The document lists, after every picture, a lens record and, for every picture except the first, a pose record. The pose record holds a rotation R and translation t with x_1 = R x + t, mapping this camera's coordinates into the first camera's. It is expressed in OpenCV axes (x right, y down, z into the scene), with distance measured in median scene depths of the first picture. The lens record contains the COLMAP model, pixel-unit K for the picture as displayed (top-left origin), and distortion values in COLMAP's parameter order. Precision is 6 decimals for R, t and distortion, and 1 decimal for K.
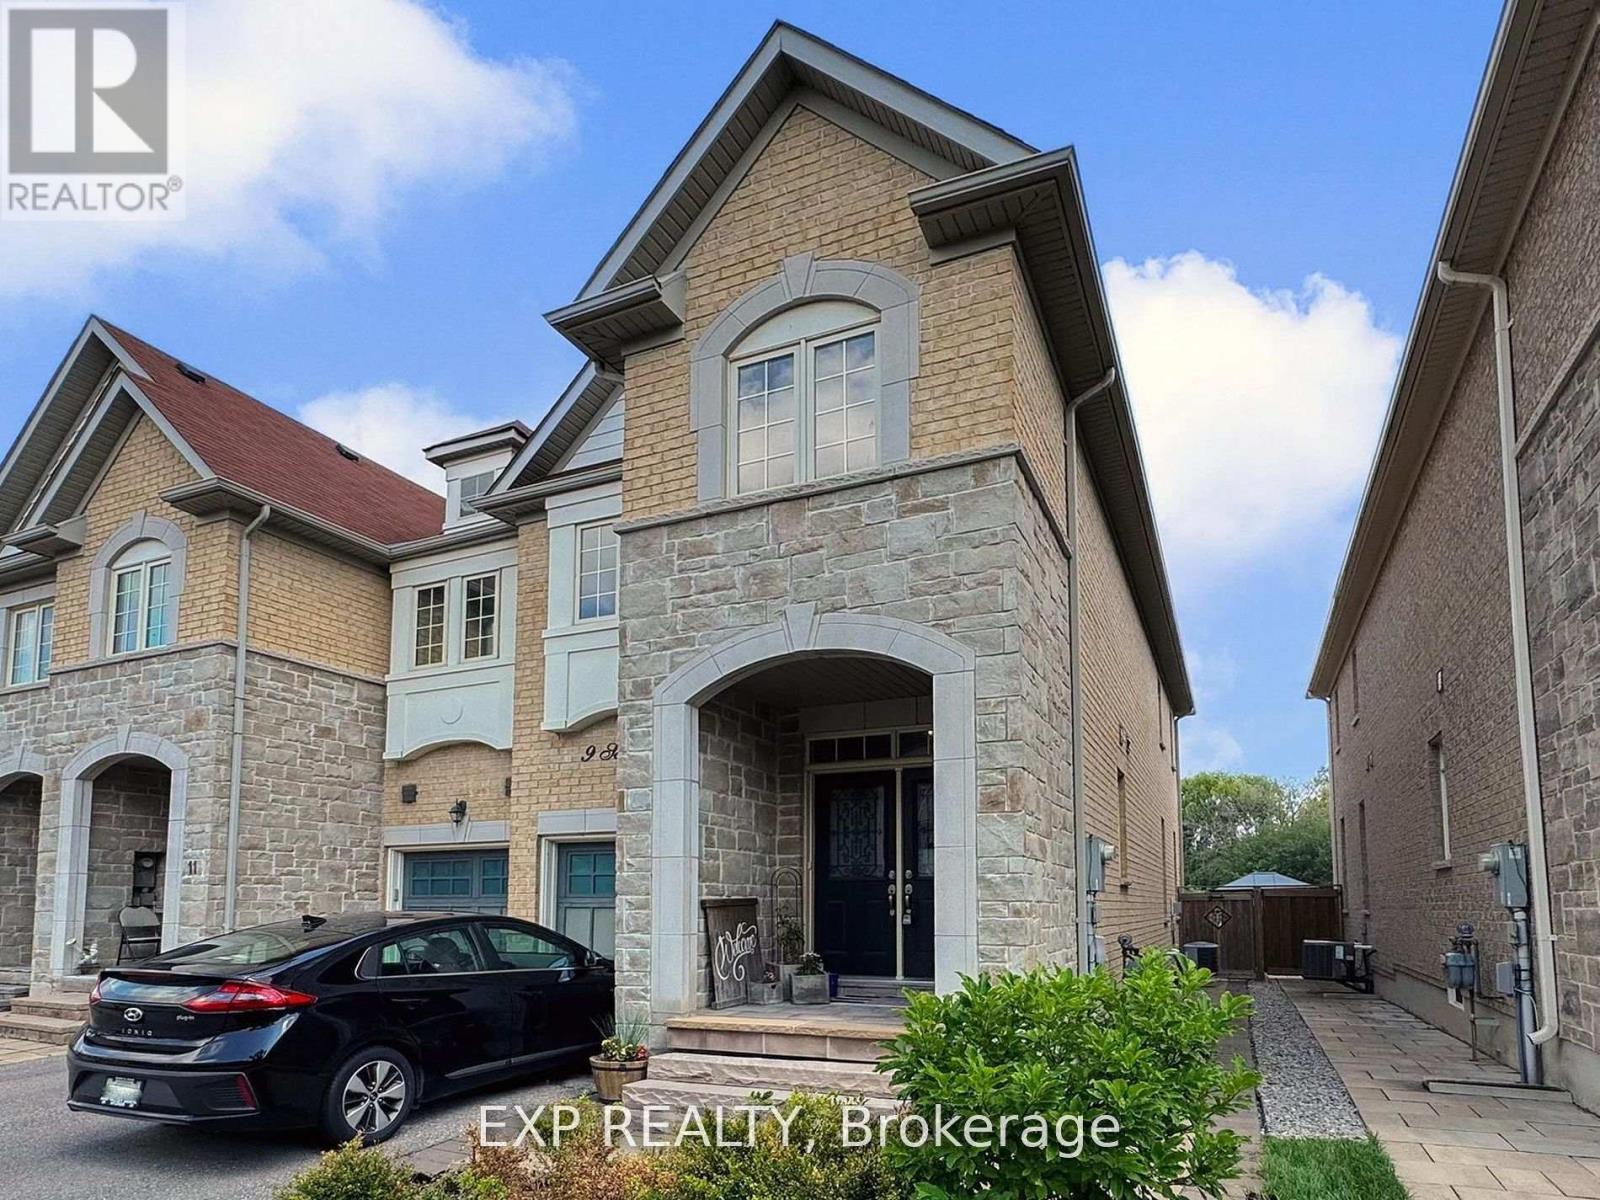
lens RADIAL K [[1652.7, 0, 800.0], [0, 1652.7, 600.0], [0, 0, 1]] dist [0.008886, -0.003536]
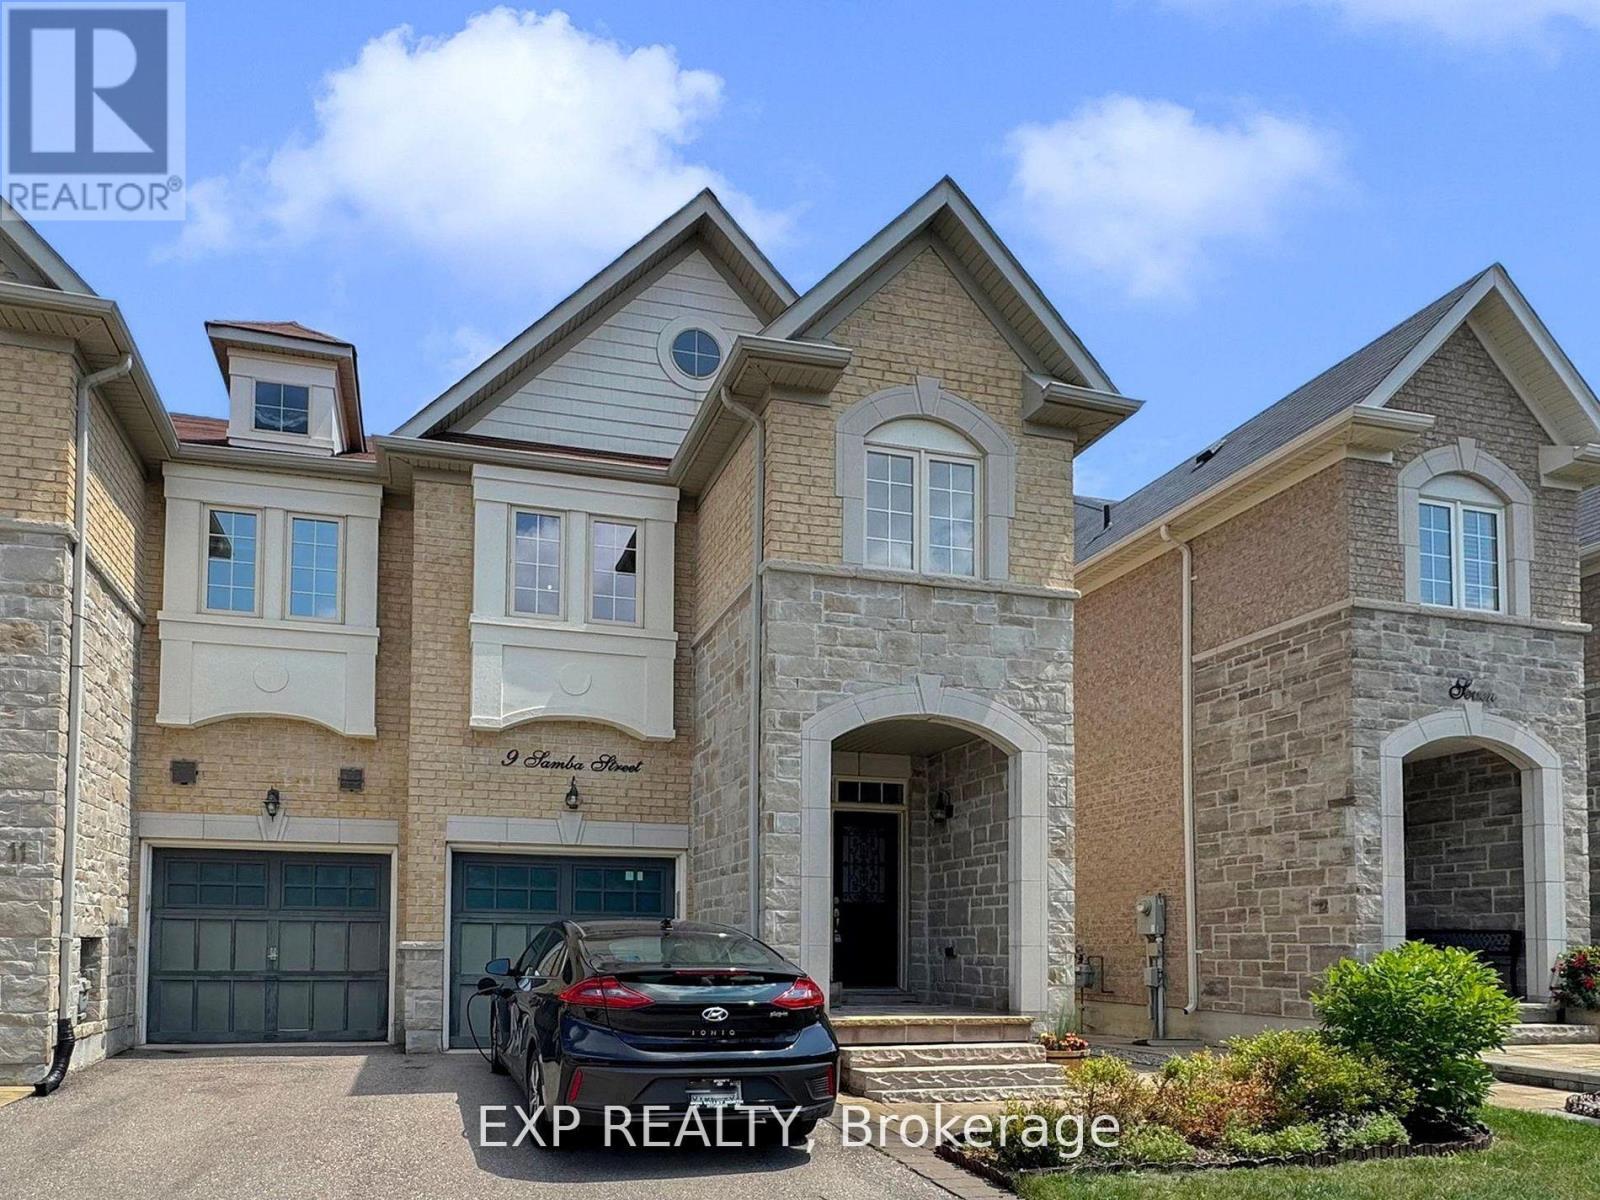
lens RADIAL K [[2605.2, 0, 802.1], [0, 2605.2, 643.9], [0, 0, 1]] dist [0.014807, 0.004694]
pose [[0.265782, 0.131914, 0.954965, -1.745849], [-0.168584, 0.981689, -0.088686, 0.155620], [-0.949178, -0.137421, 0.283154, 0.523196]]
